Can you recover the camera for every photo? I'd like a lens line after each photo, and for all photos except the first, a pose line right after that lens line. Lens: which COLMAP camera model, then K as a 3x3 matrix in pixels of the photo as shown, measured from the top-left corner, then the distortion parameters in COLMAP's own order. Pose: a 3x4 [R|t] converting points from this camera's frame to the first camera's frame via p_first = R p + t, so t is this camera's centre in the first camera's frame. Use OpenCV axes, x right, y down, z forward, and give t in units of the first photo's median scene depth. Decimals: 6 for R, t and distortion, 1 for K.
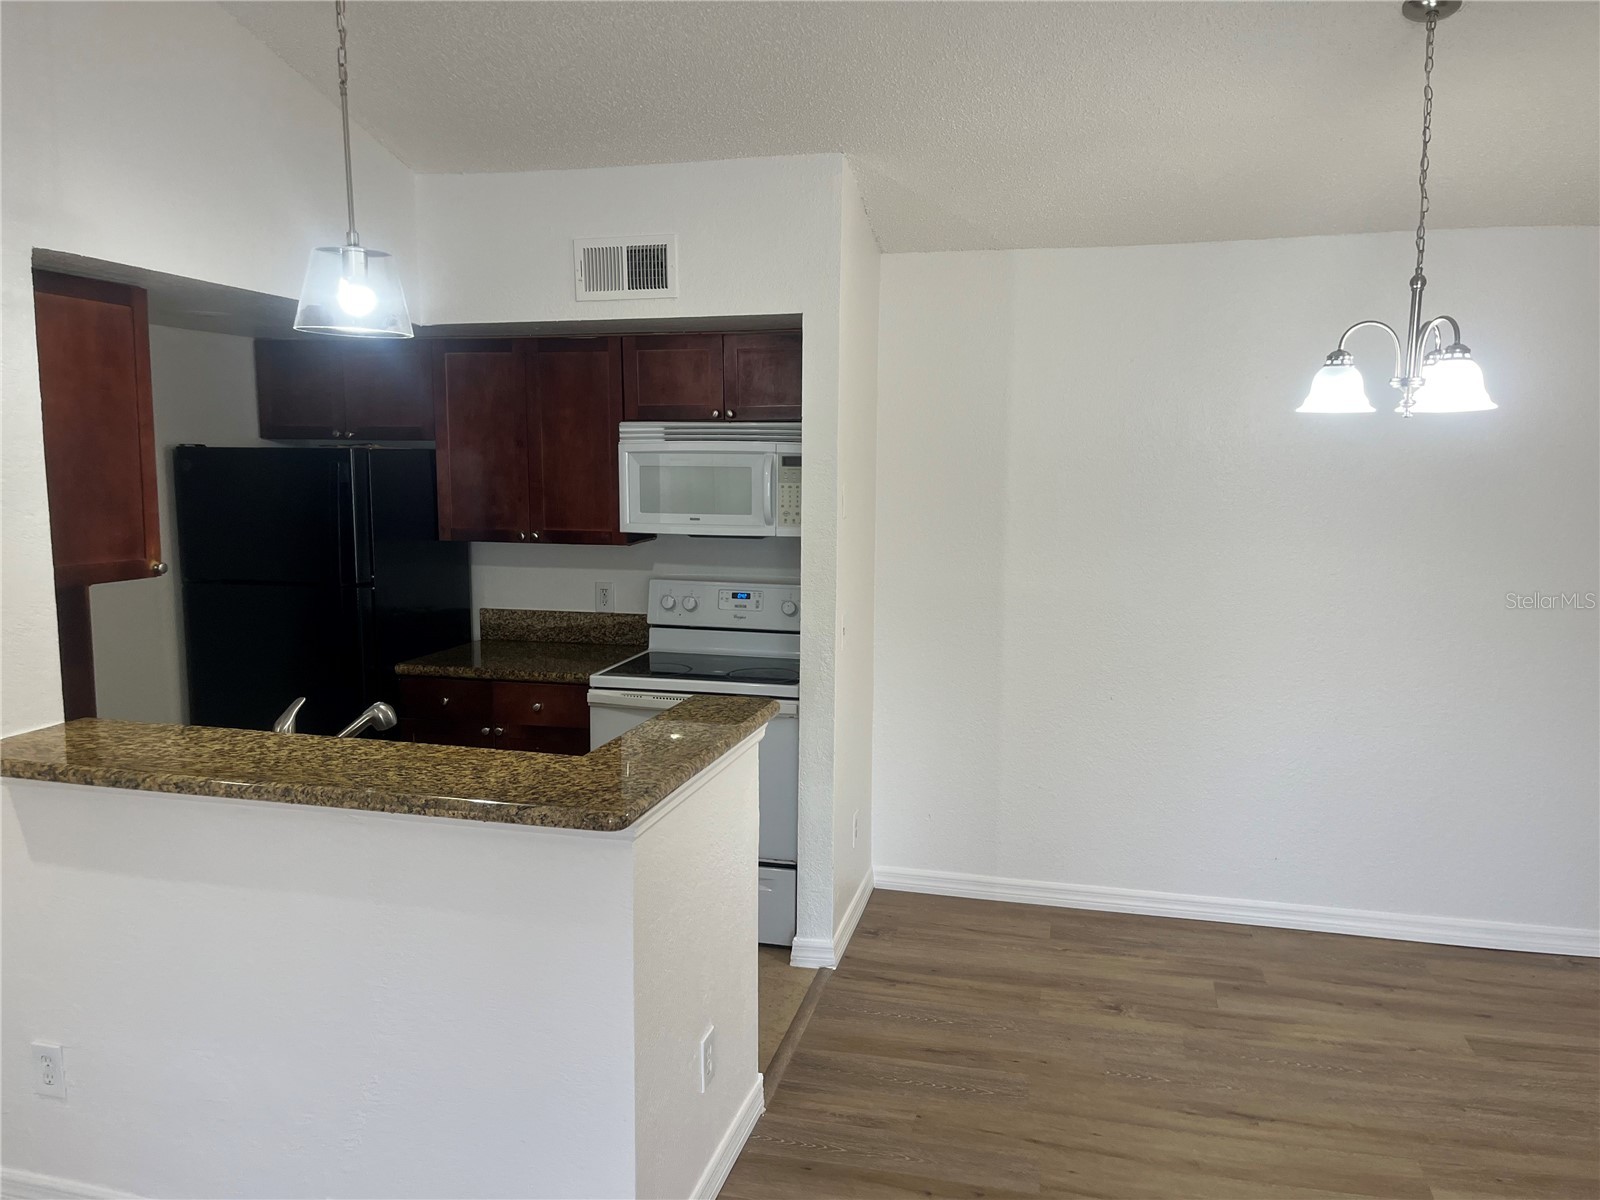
lens RADIAL K [[1222.0, 0, 790.9], [0, 1222.0, 597.5], [0, 0, 1]] dist [0.071381, -0.092048]
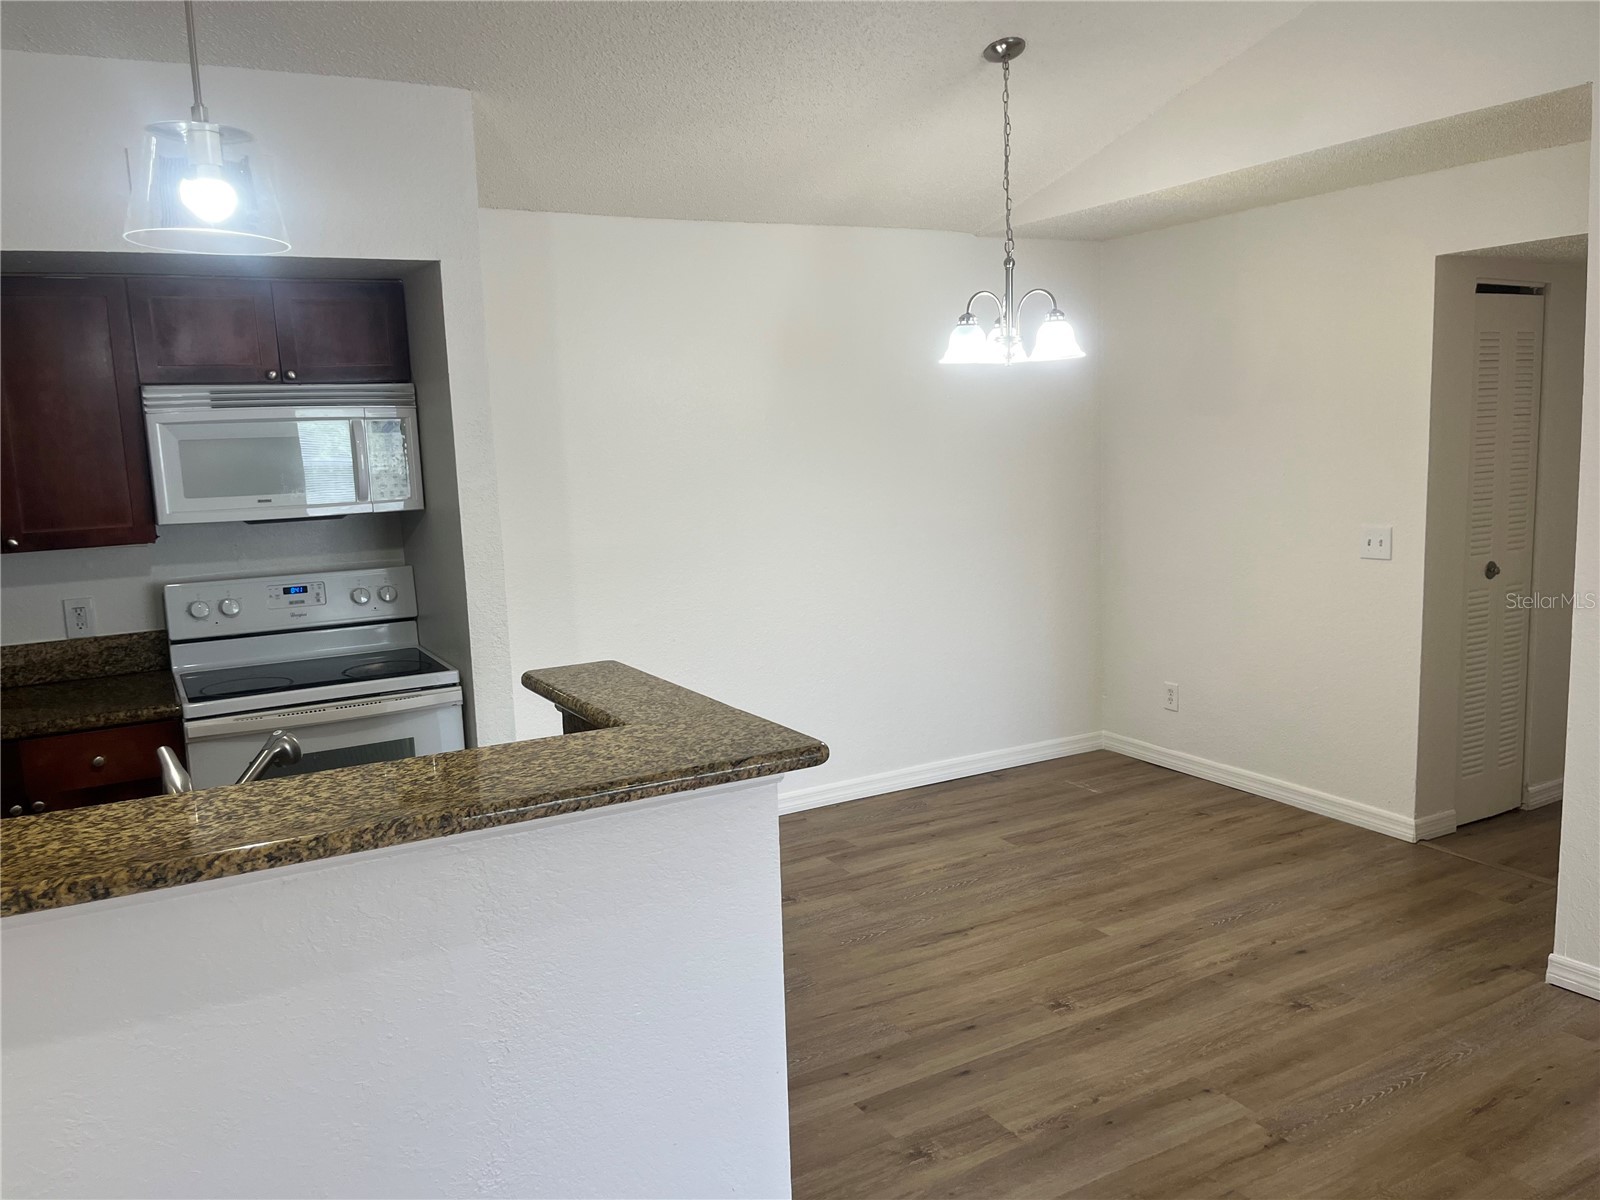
lens RADIAL K [[1222.0, 0, 790.9], [0, 1222.0, 597.5], [0, 0, 1]] dist [0.071381, -0.092048]
pose [[0.726085, -0.125755, 0.676008, -0.487052], [0.122996, 0.991031, 0.052251, 0.001709], [-0.676516, 0.045208, 0.735039, 0.172241]]
